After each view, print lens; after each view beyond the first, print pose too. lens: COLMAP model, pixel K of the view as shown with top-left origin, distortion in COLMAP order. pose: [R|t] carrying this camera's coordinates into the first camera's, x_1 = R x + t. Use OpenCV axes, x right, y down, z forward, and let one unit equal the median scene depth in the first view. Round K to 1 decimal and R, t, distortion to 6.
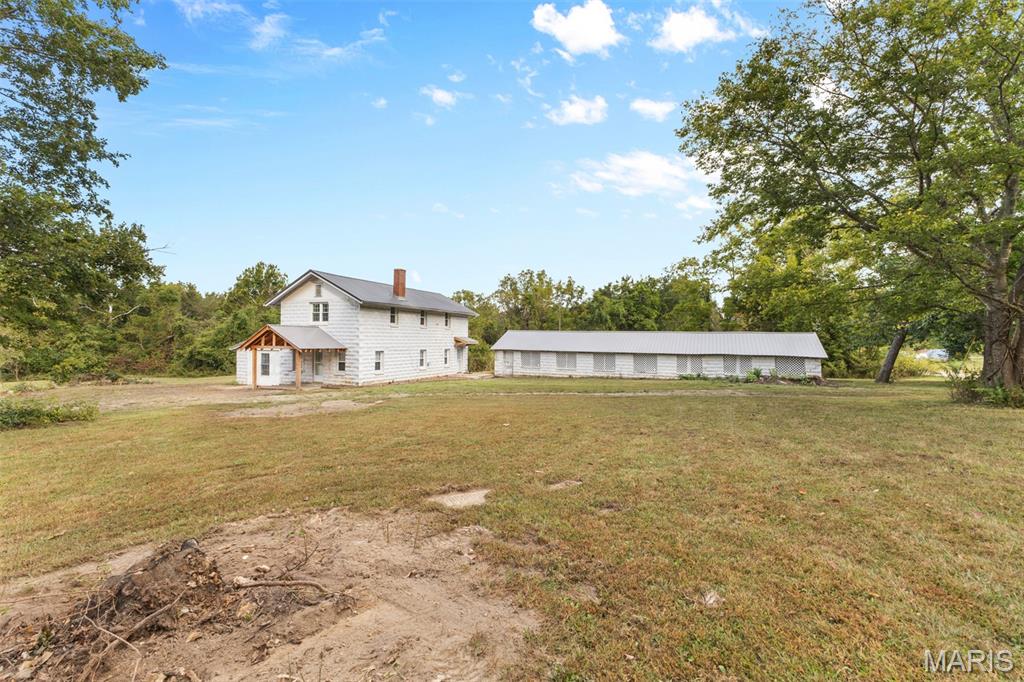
lens RADIAL K [[451.4, 0, 512.0], [0, 451.4, 341.0], [0, 0, 1]] dist [0.001123, 0.000354]
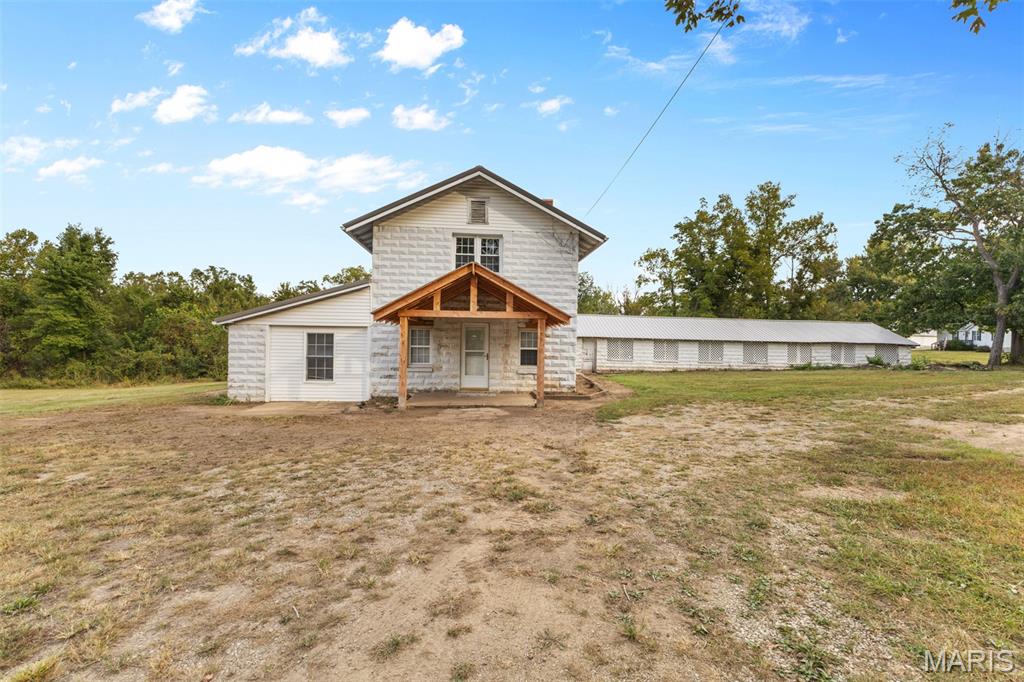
lens RADIAL K [[451.4, 0, 512.0], [0, 451.4, 341.0], [0, 0, 1]] dist [0.001123, 0.000354]
pose [[0.882048, 0.007712, 0.471097, -0.563010], [-0.008253, 0.999966, -0.000917, 0.032508], [-0.471088, -0.003079, 0.882081, 0.463235]]
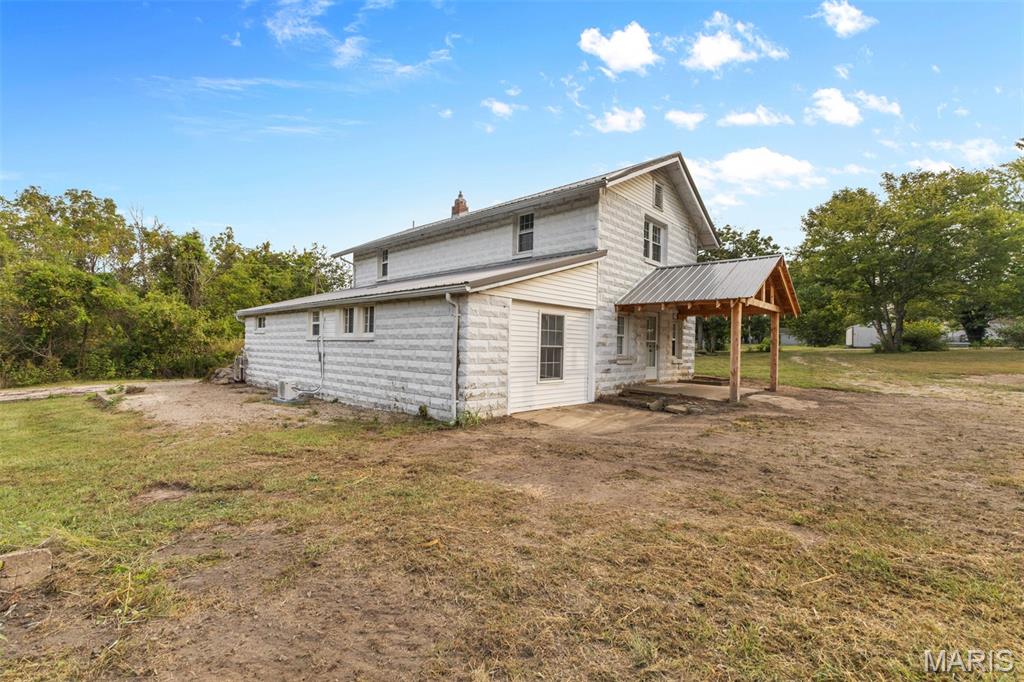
lens RADIAL K [[451.4, 0, 512.0], [0, 451.4, 341.0], [0, 0, 1]] dist [0.001123, 0.000354]
pose [[0.334183, 0.015490, 0.942381, -0.838768], [-0.013544, 0.999841, -0.011631, 0.049173], [-0.942411, -0.008876, 0.334340, 0.866454]]
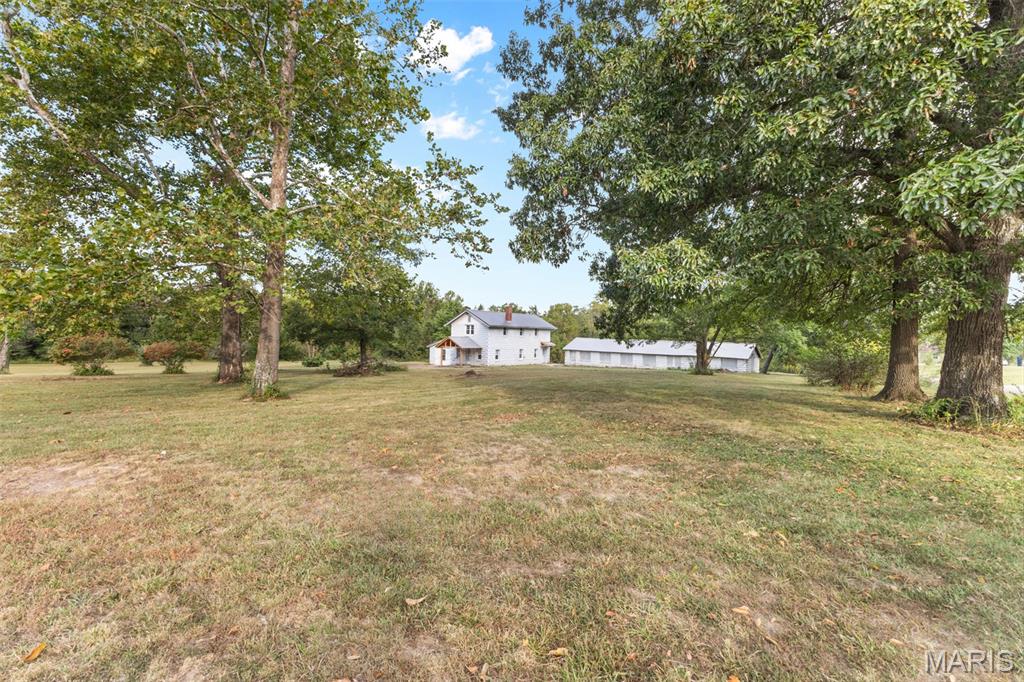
lens RADIAL K [[451.4, 0, 512.0], [0, 451.4, 341.0], [0, 0, 1]] dist [0.001123, 0.000354]
pose [[0.961570, 0.016016, -0.274094, 0.274618], [-0.013548, 0.999849, 0.010895, -0.033568], [0.274227, -0.006763, 0.961641, -0.788155]]
